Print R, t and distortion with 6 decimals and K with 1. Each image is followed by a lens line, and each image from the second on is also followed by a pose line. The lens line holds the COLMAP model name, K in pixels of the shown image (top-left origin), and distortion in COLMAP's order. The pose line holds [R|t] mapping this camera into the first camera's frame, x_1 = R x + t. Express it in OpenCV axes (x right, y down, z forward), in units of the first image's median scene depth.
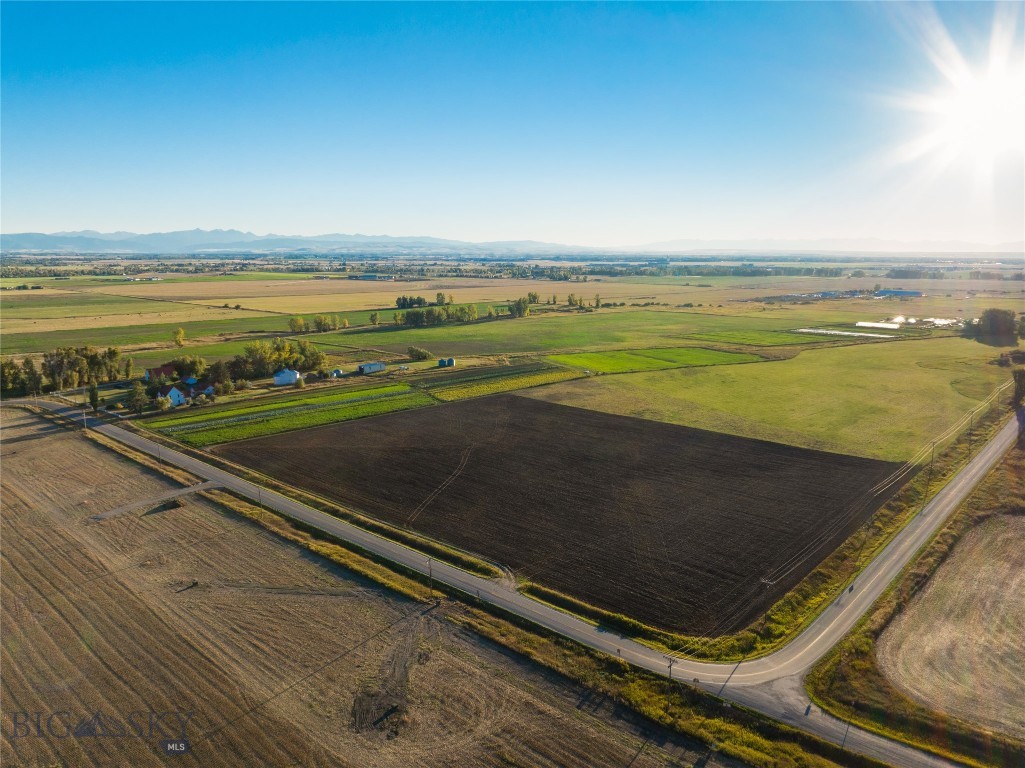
lens RADIAL K [[722.2, 0, 519.0], [0, 722.2, 378.1], [0, 0, 1]] dist [-0.047281, 0.014142]
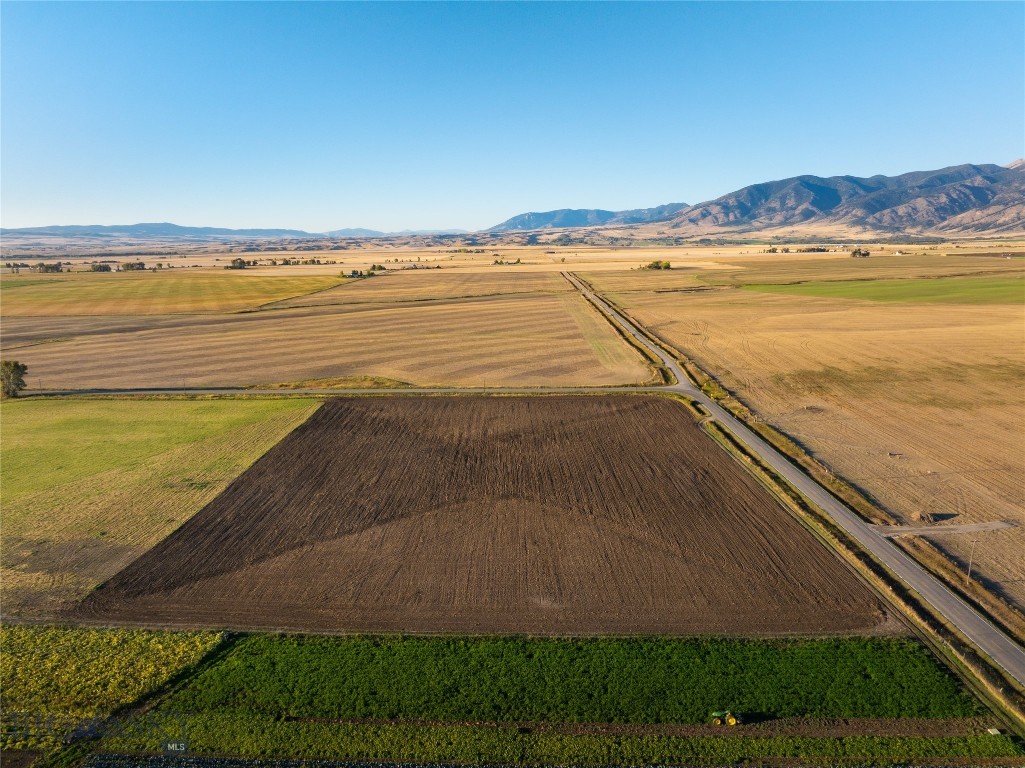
lens RADIAL K [[722.2, 0, 514.2], [0, 722.2, 381.0], [0, 0, 1]] dist [-0.047281, 0.014142]
pose [[-0.657553, -0.141715, 0.739960, -0.448620], [0.130930, 0.945711, 0.297469, -0.180006], [-0.741944, 0.292485, -0.603300, 1.074137]]
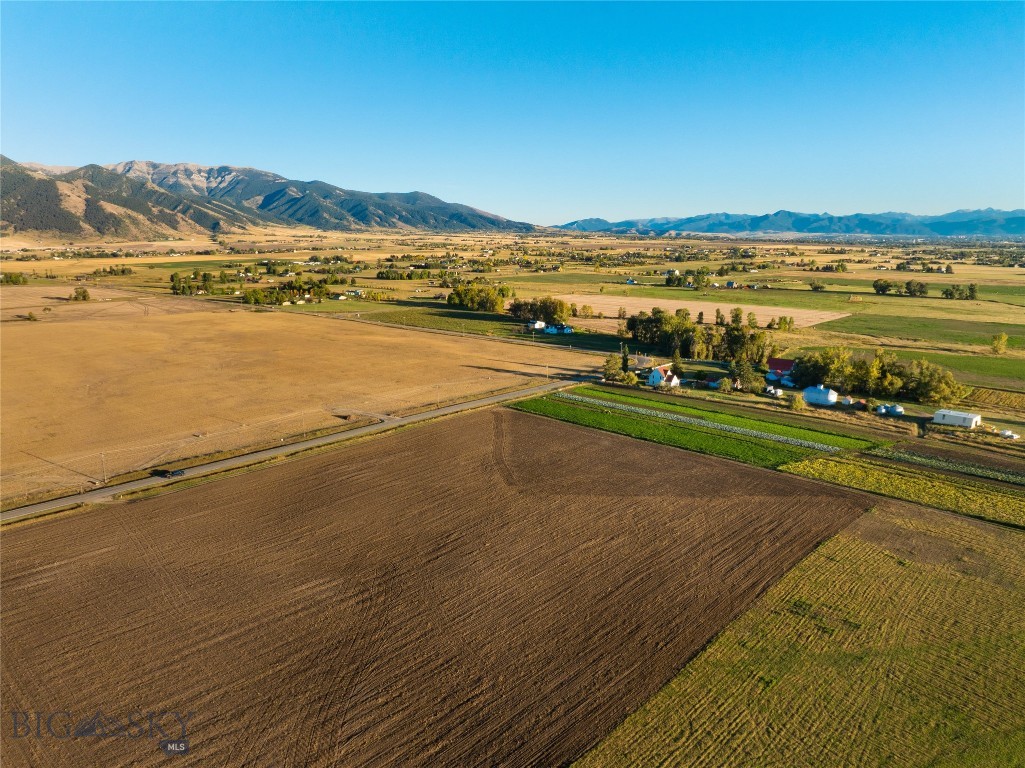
lens RADIAL K [[722.2, 0, 516.0], [0, 722.2, 375.7], [0, 0, 1]] dist [-0.047281, 0.014142]
pose [[-0.015421, 0.184435, -0.982724, 0.528907], [-0.164294, 0.969015, 0.184440, -0.130457], [0.986291, 0.164299, 0.015359, 0.745254]]
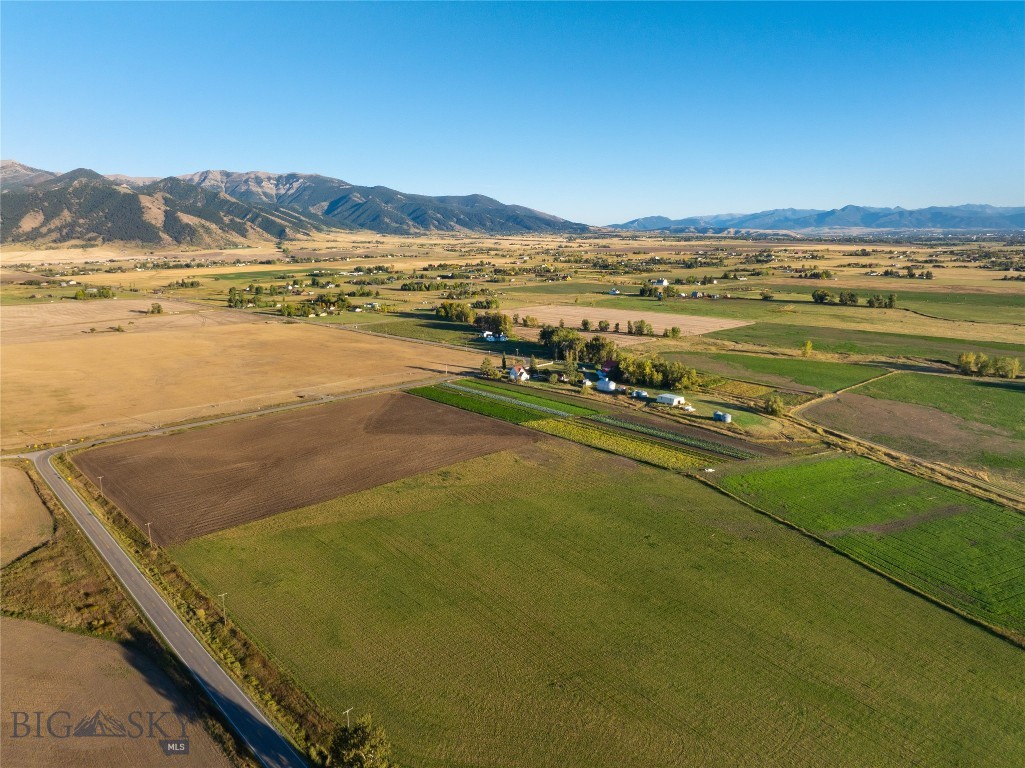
lens RADIAL K [[722.2, 0, 514.7], [0, 722.2, 376.3], [0, 0, 1]] dist [-0.047281, 0.014142]
pose [[-0.104018, 0.186848, -0.976866, 1.025130], [-0.148752, 0.968224, 0.201034, -0.275181], [0.983388, 0.166222, -0.072919, 1.068769]]
